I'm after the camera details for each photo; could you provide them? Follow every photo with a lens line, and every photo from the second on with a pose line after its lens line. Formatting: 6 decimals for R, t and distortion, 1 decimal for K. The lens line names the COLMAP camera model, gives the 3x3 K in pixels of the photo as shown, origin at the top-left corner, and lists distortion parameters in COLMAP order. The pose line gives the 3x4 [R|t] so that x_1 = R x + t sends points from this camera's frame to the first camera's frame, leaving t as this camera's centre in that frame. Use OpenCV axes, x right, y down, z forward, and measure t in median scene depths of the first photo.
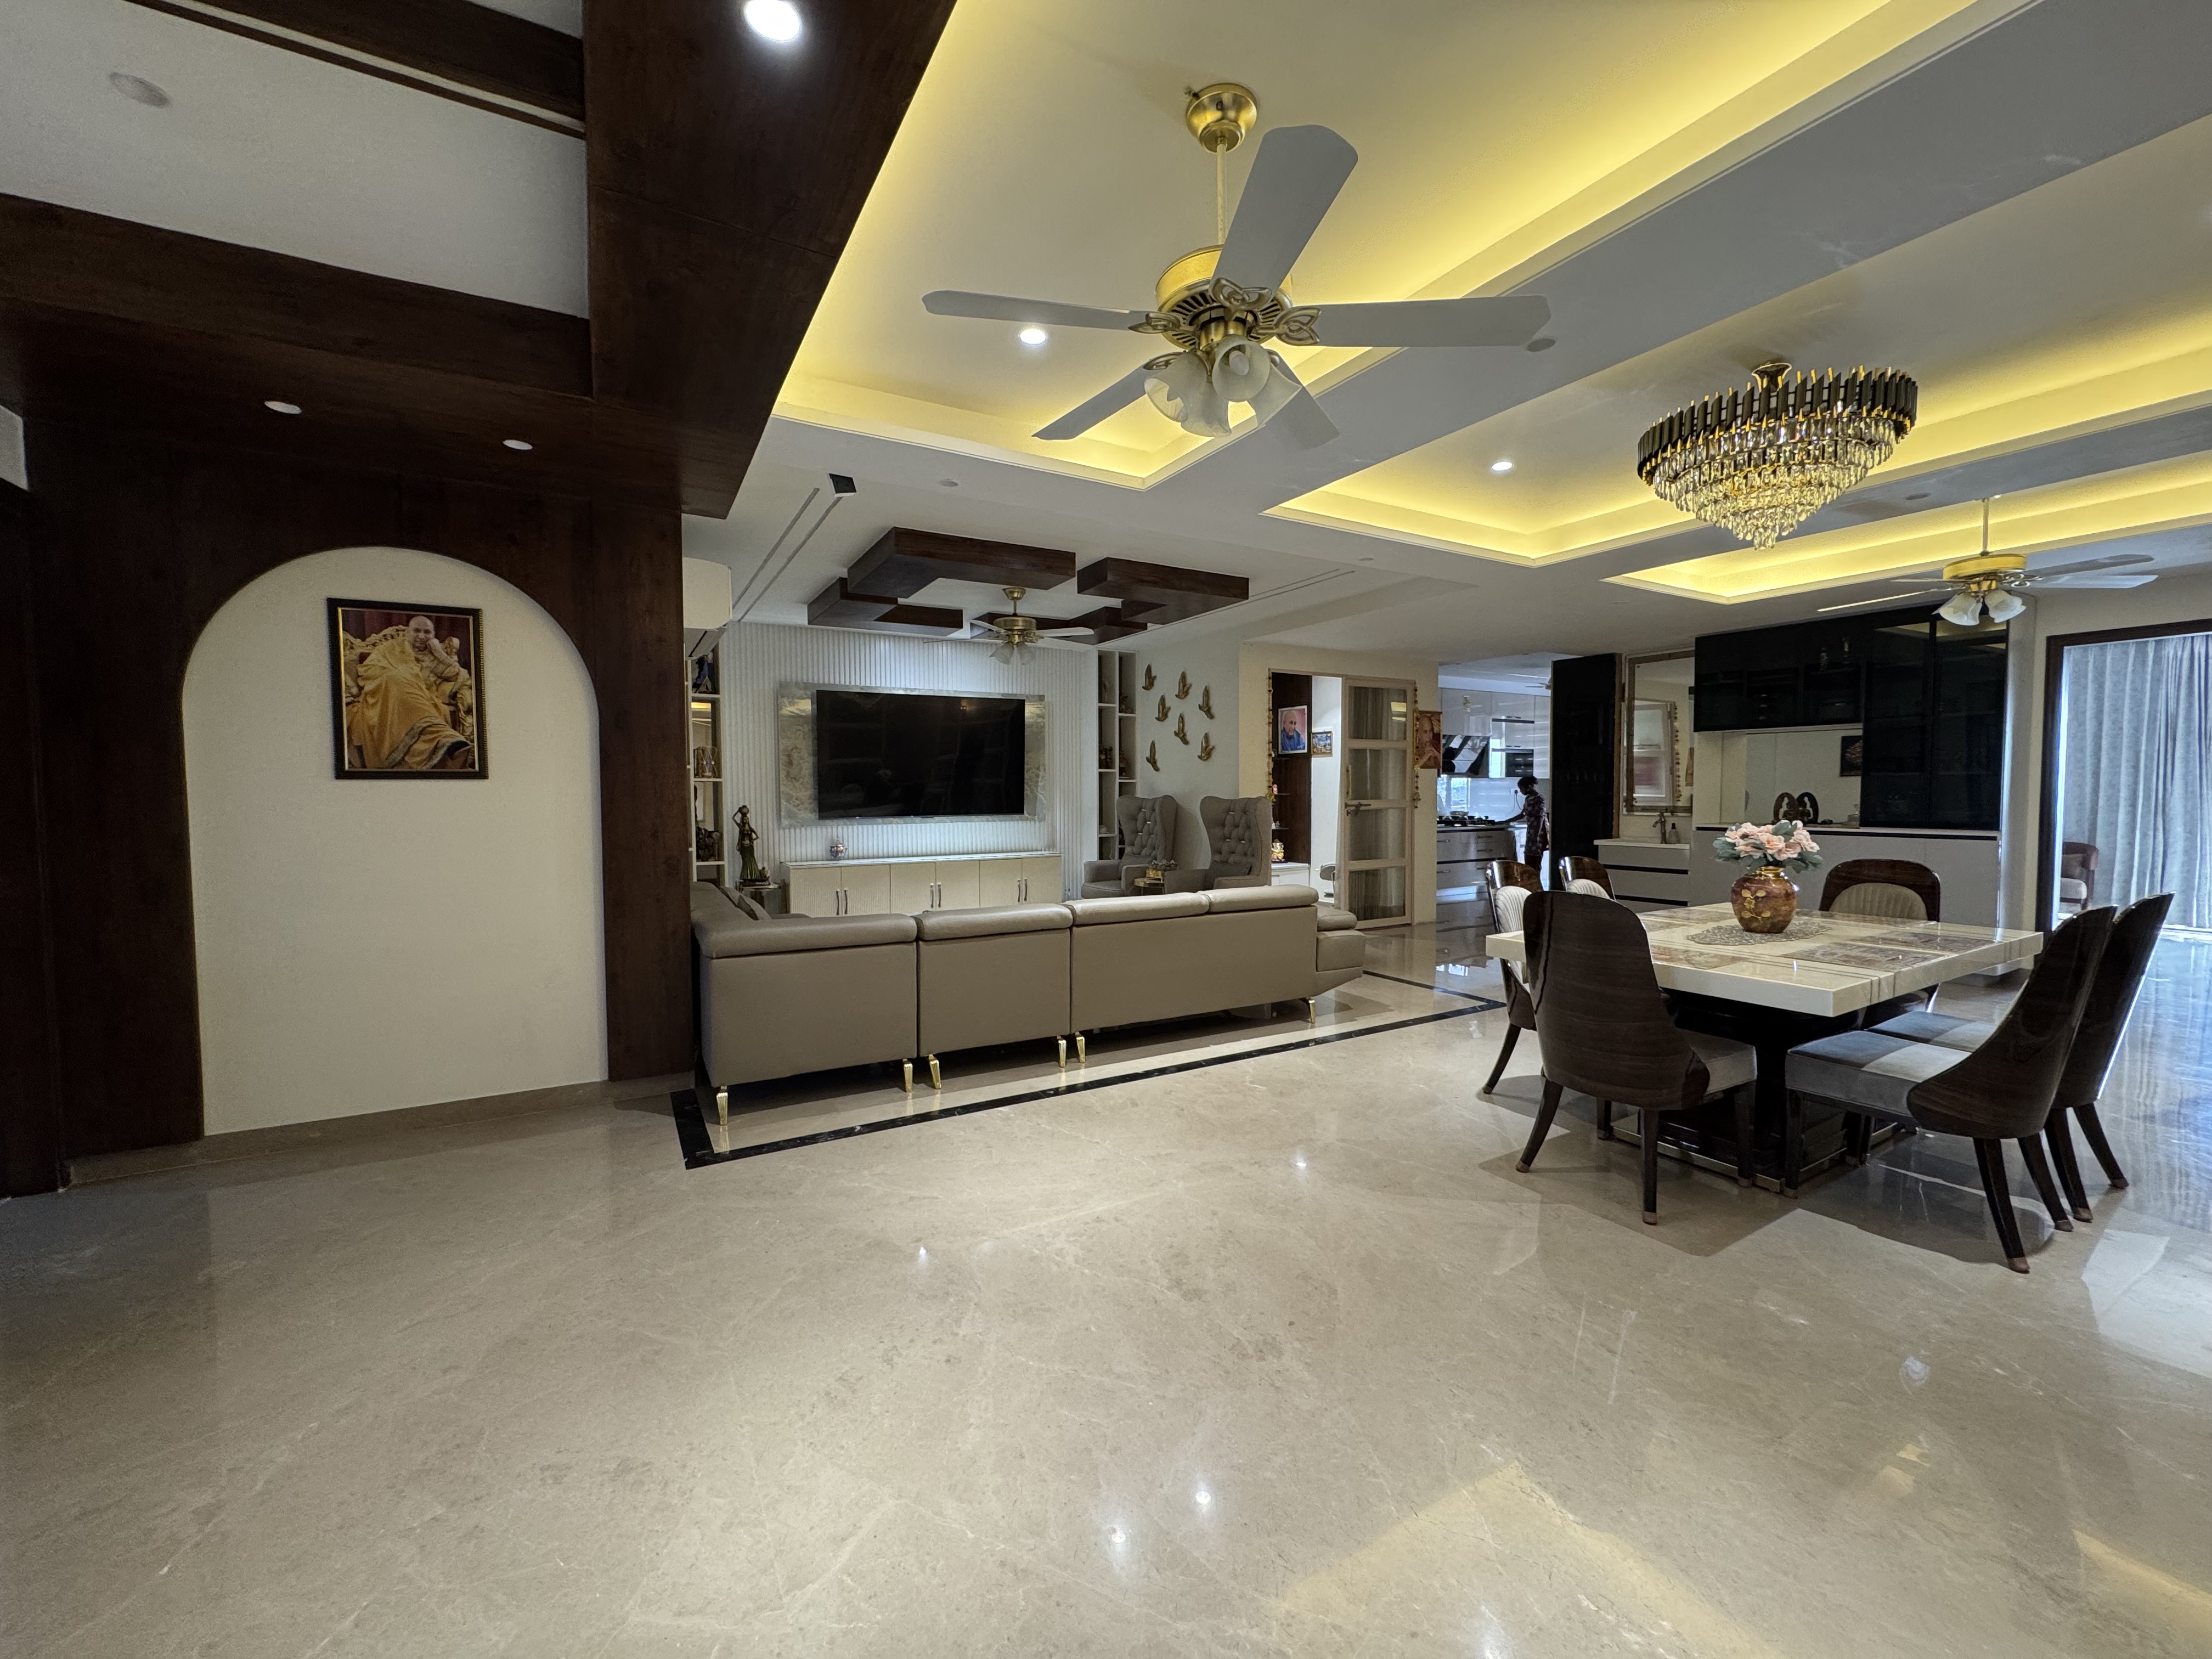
lens RADIAL K [[884.0, 0, 1106.0], [0, 884.0, 829.5], [0, 0, 1]] dist [-0.001470, 0.000728]
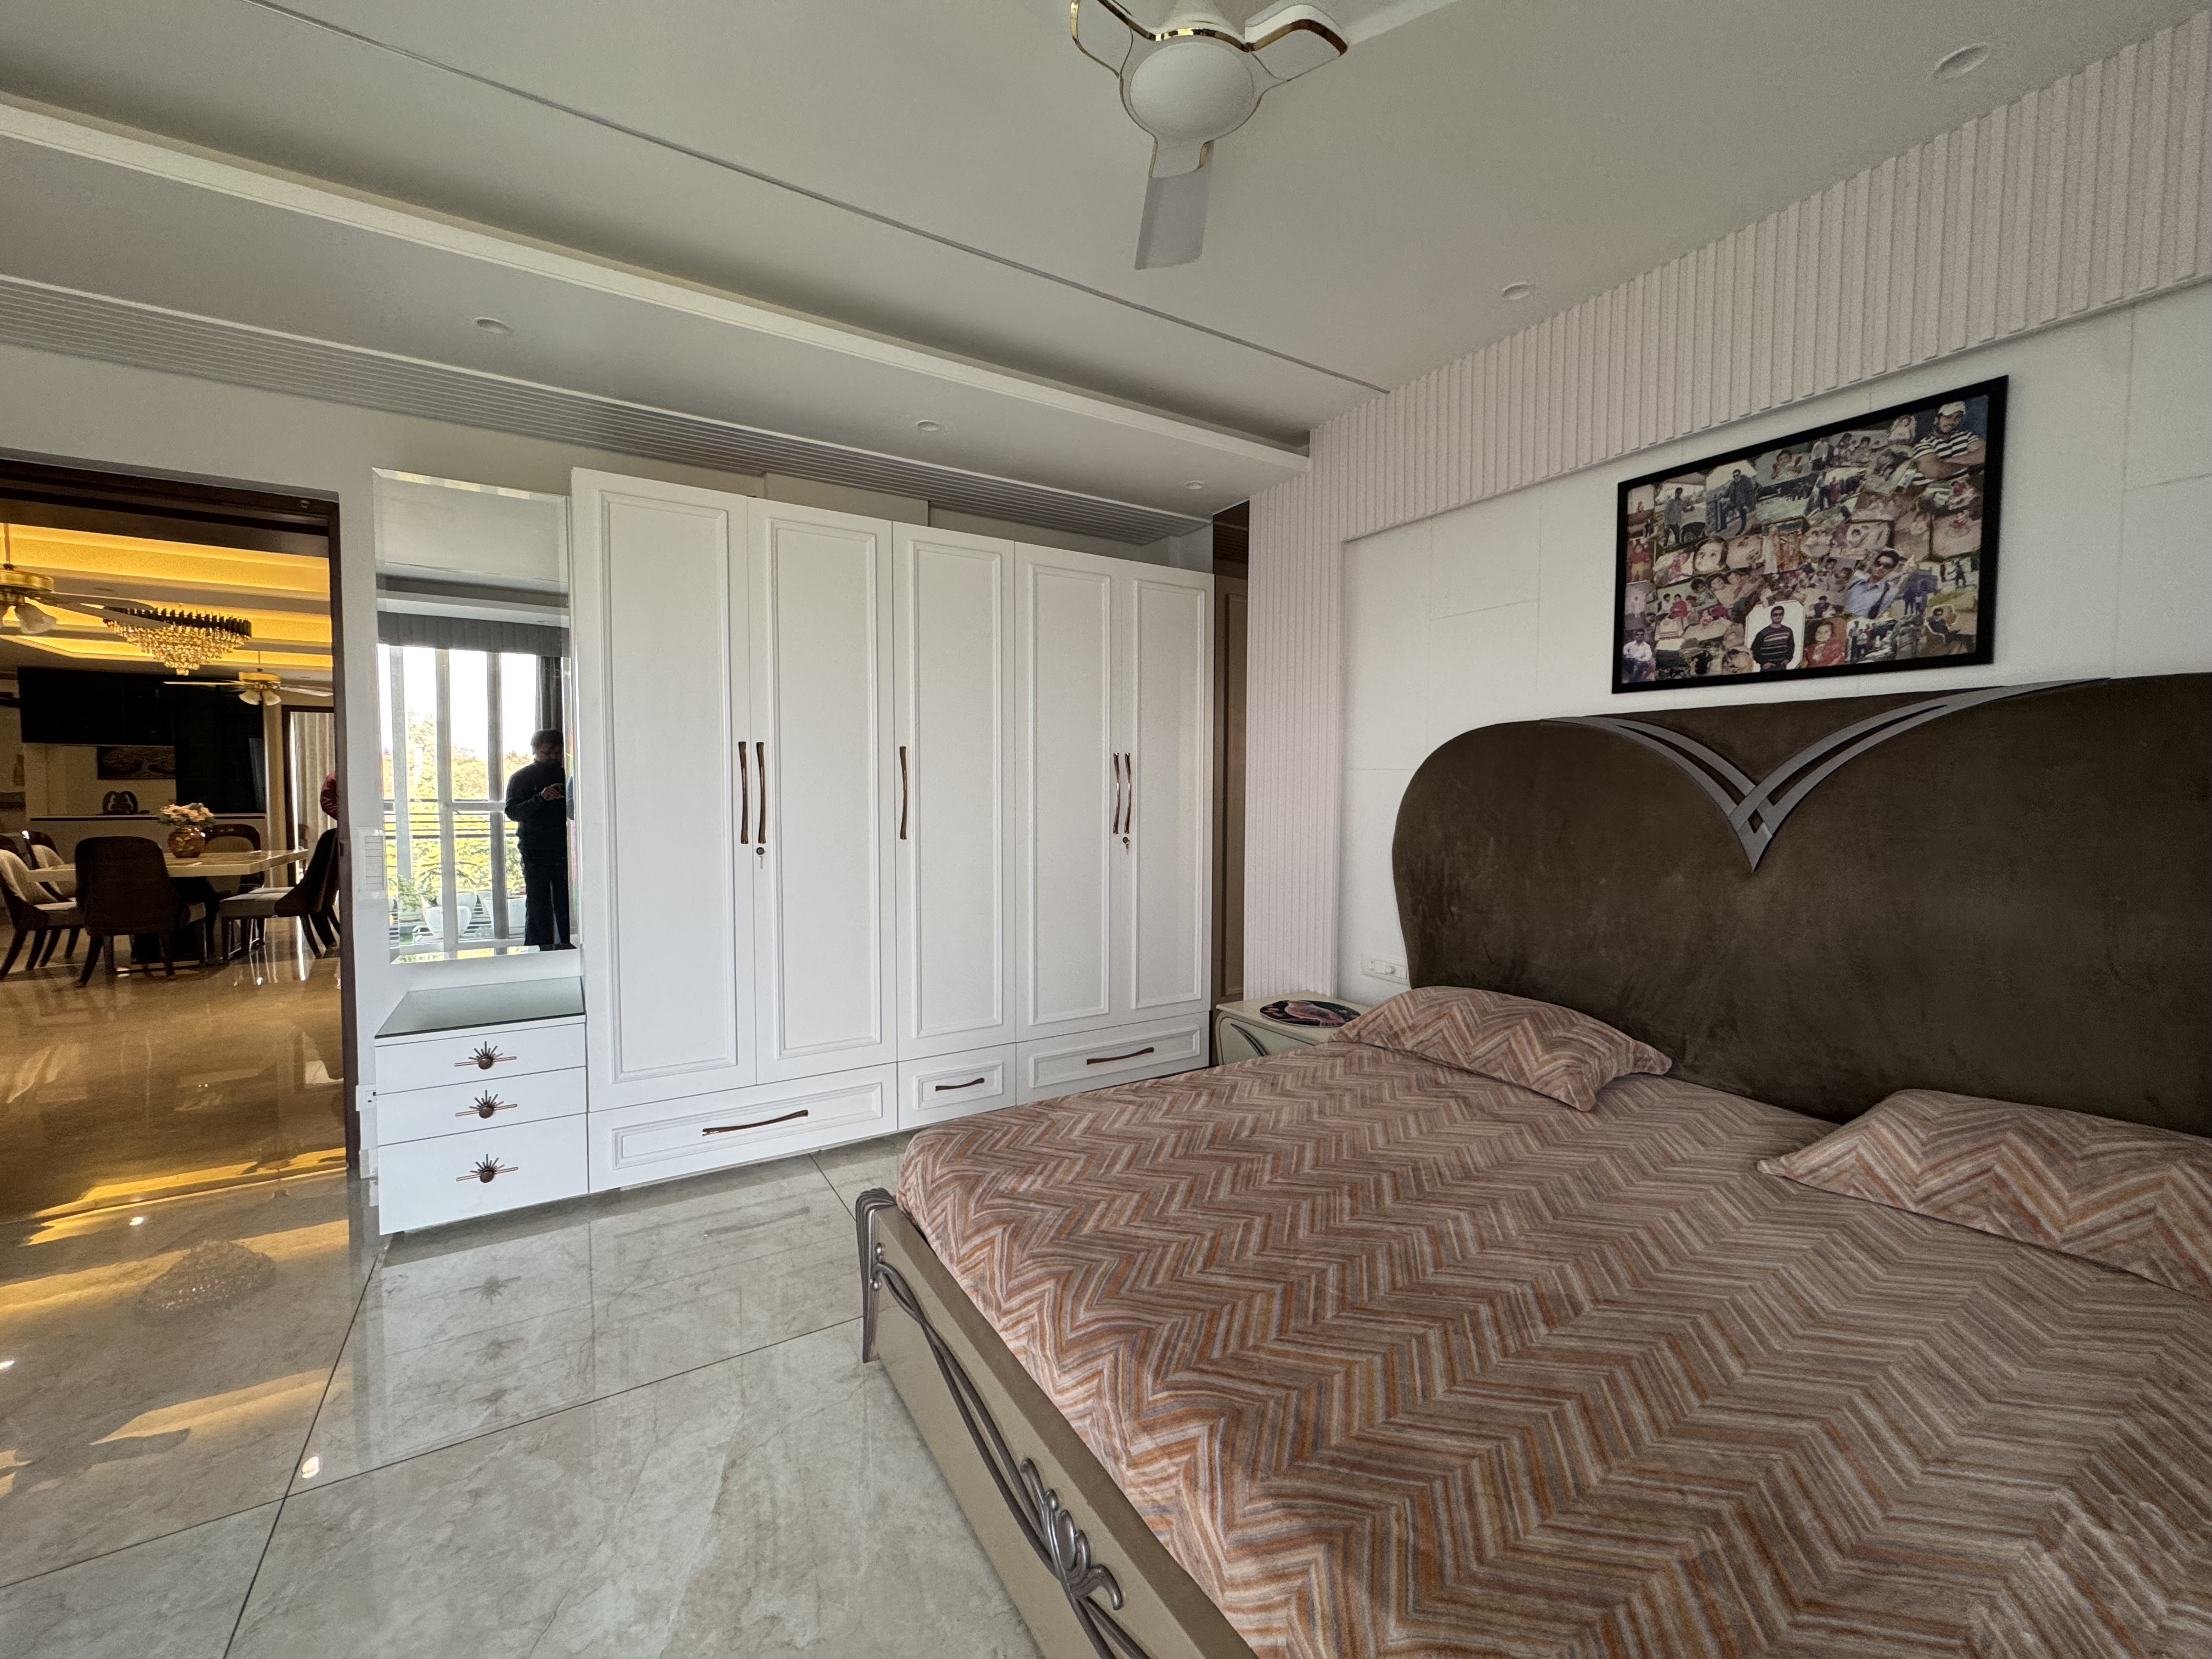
lens RADIAL K [[884.0, 0, 1106.0], [0, 884.0, 829.5], [0, 0, 1]] dist [-0.001470, 0.000728]
pose [[-0.025065, -0.039500, 0.998905, -1.204568], [0.040025, 0.998378, 0.040483, 0.047587], [-0.998884, 0.040996, -0.023443, -0.963018]]
